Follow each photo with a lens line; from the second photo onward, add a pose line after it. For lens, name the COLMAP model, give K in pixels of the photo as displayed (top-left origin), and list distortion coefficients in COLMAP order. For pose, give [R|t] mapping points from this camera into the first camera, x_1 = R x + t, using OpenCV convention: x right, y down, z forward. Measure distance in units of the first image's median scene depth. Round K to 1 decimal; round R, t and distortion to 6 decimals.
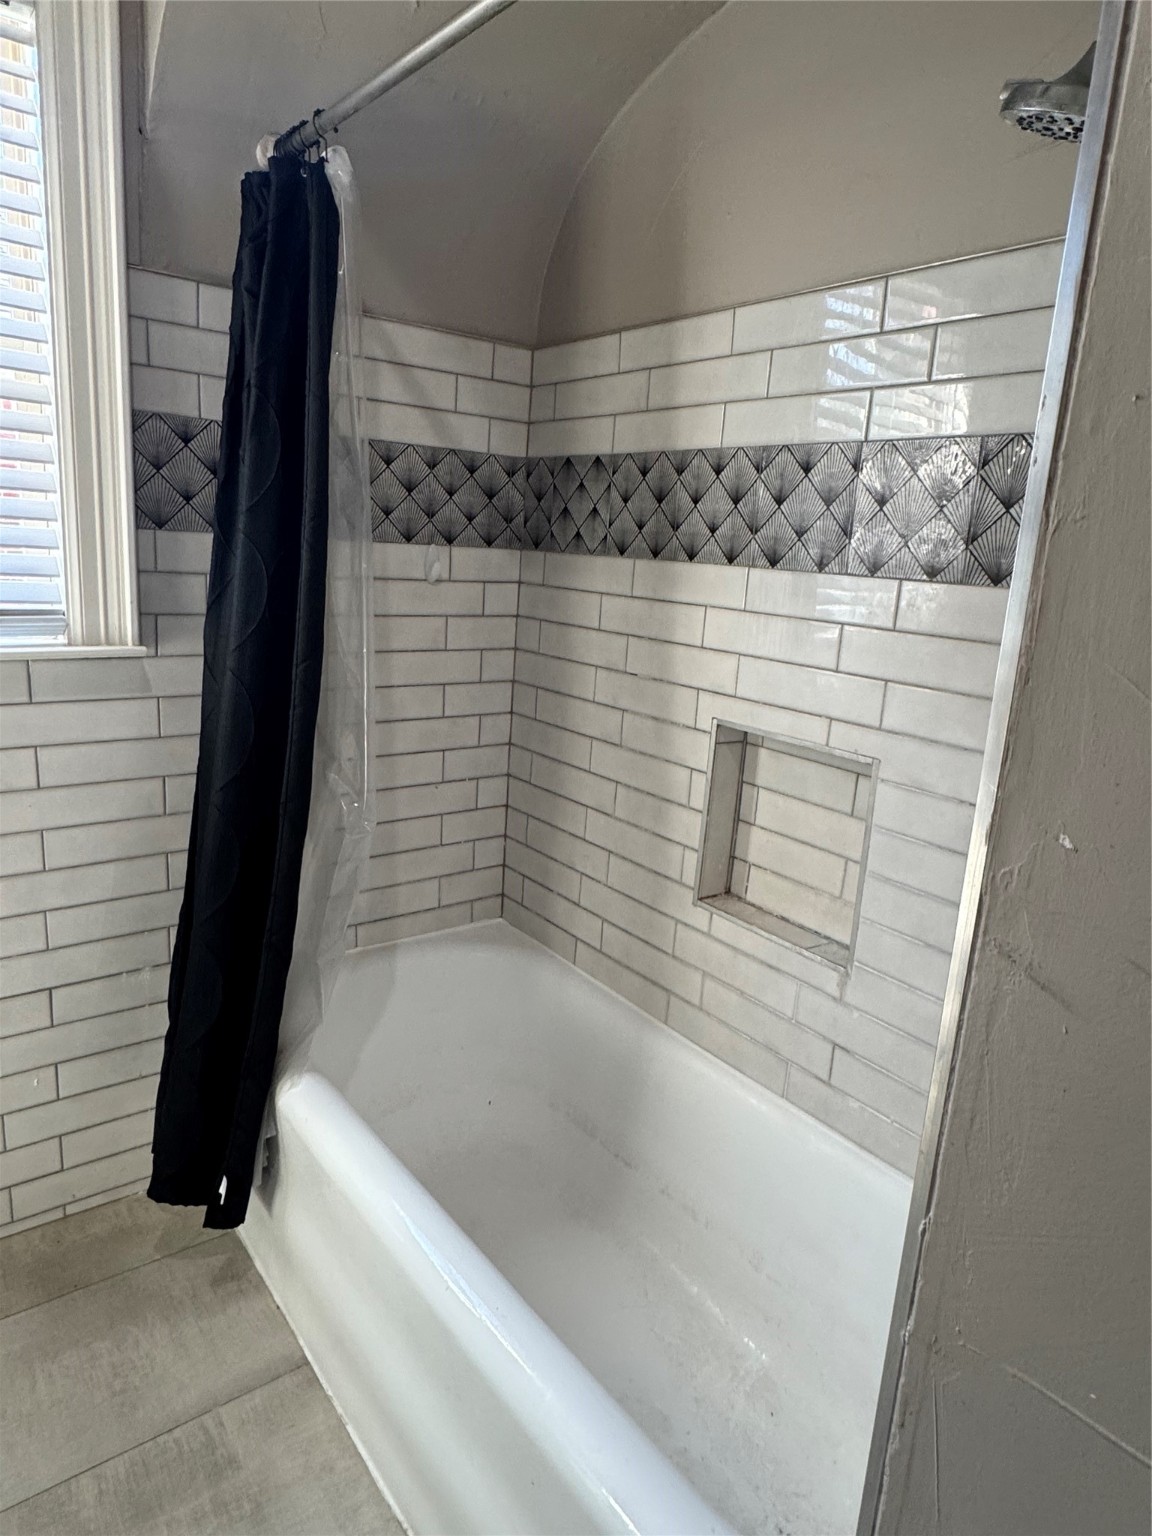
lens RADIAL K [[943.1, 0, 576.0], [0, 943.1, 768.0], [0, 0, 1]] dist [-0.004207, 0.004896]
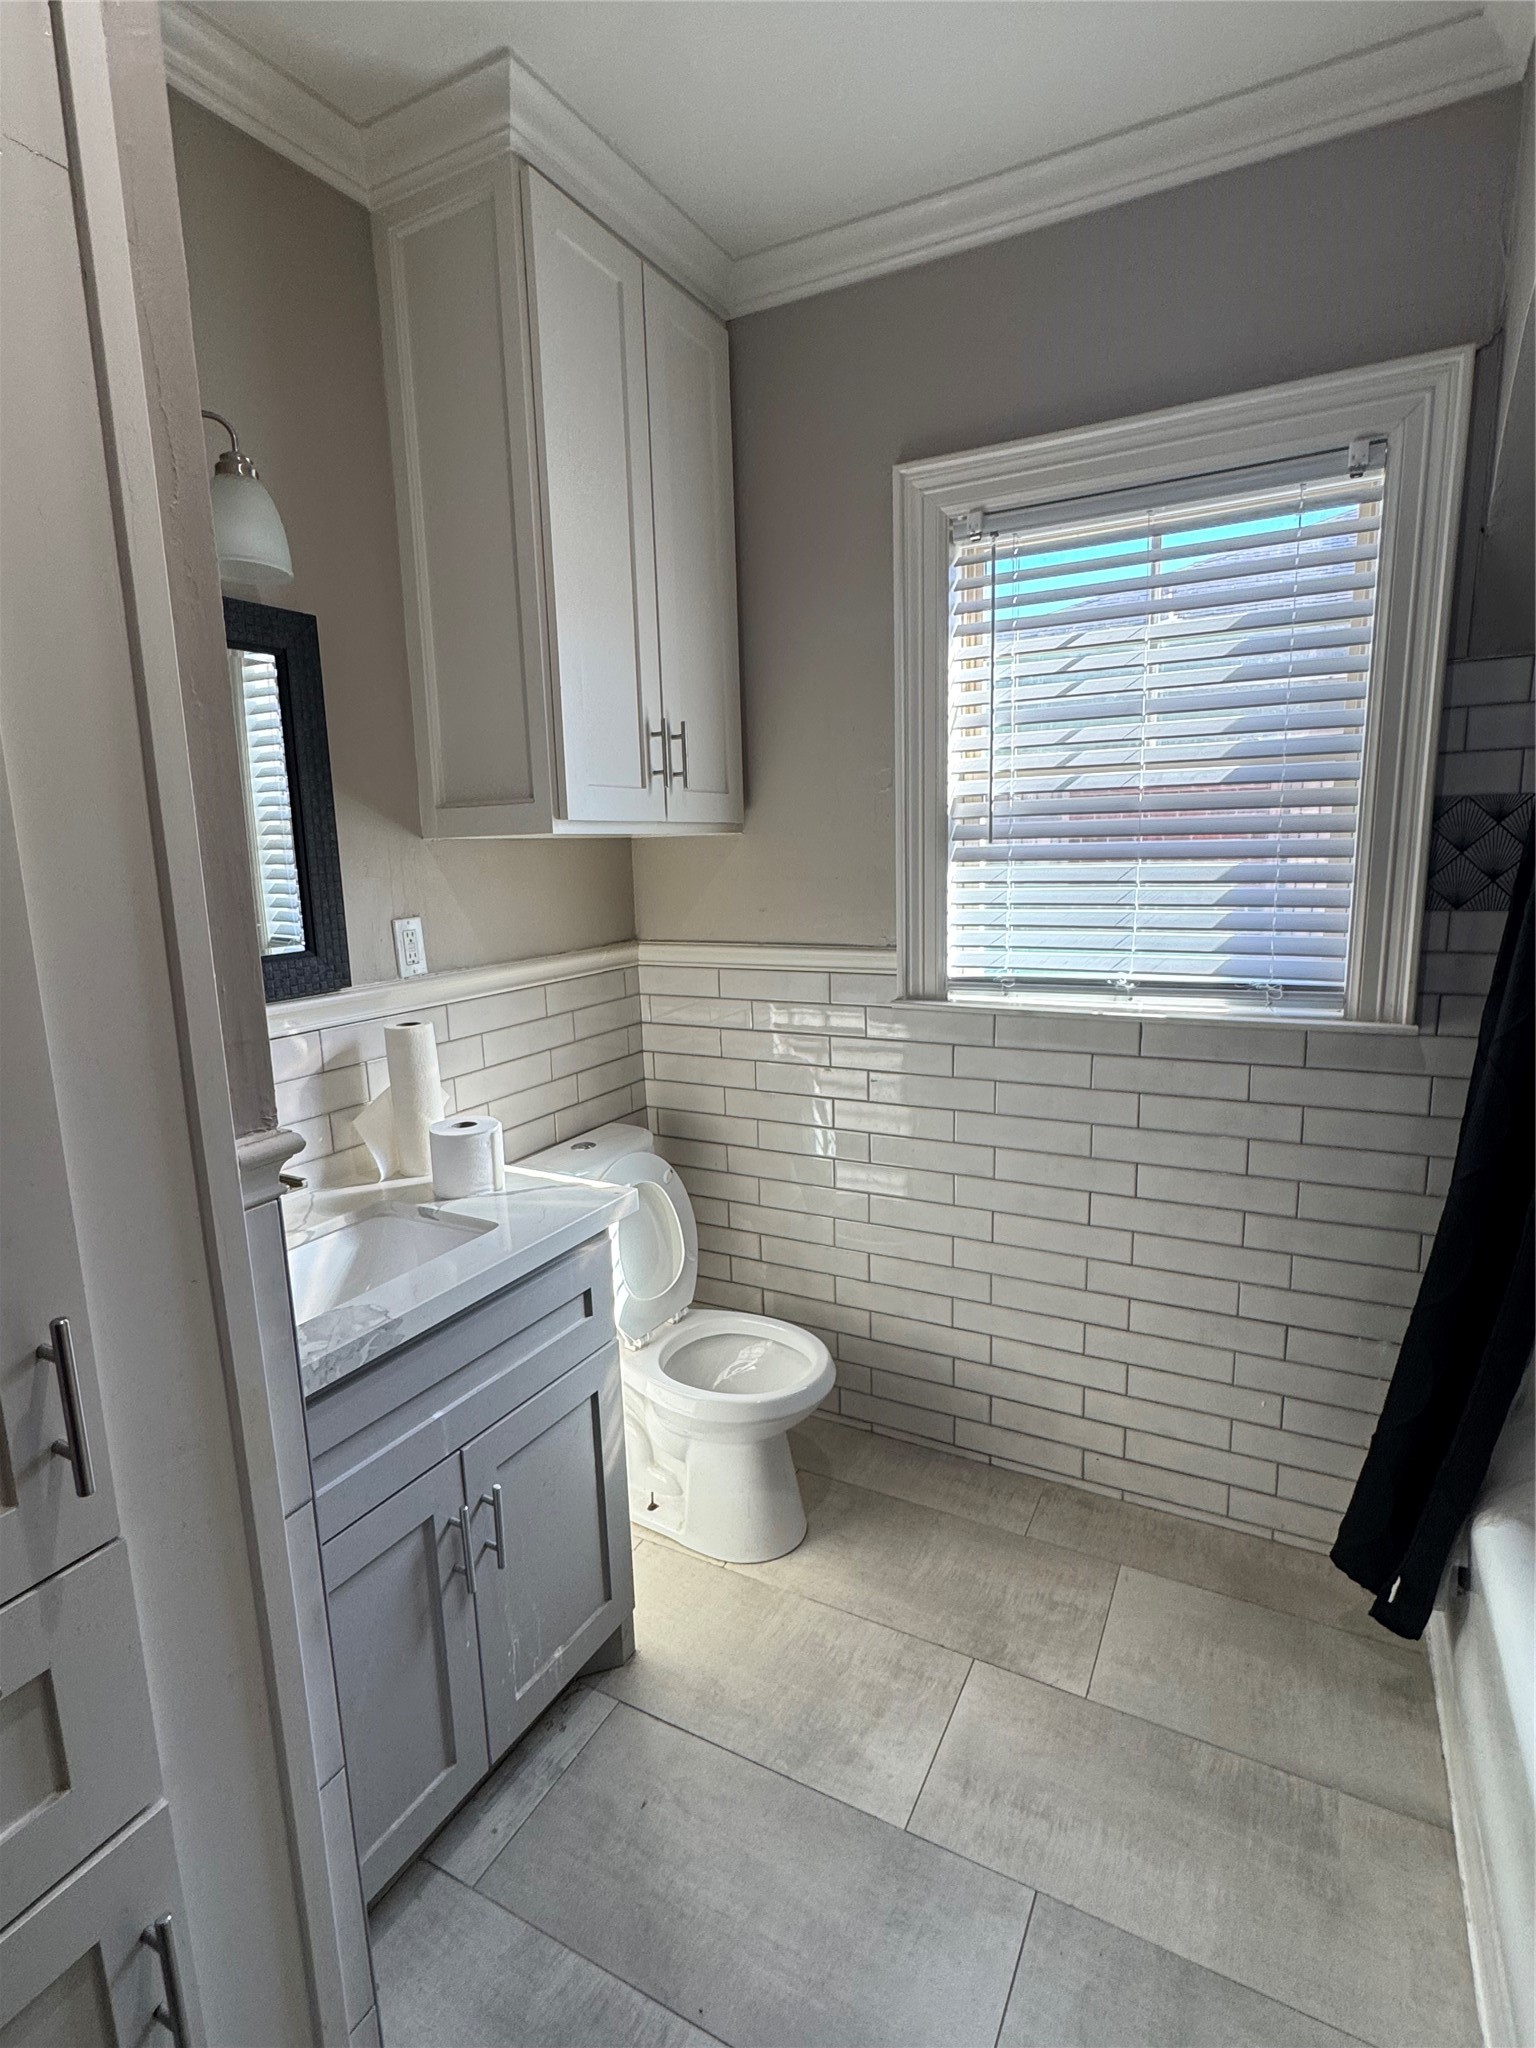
lens RADIAL K [[1004.1, 0, 768.0], [0, 1004.1, 1024.0], [0, 0, 1]] dist [0.001843, -0.012760]
pose [[0.397250, 0.078495, -0.914347, 0.250688], [-0.153267, 0.988017, 0.018231, -0.042963], [0.904821, 0.132897, 0.404521, -0.068550]]
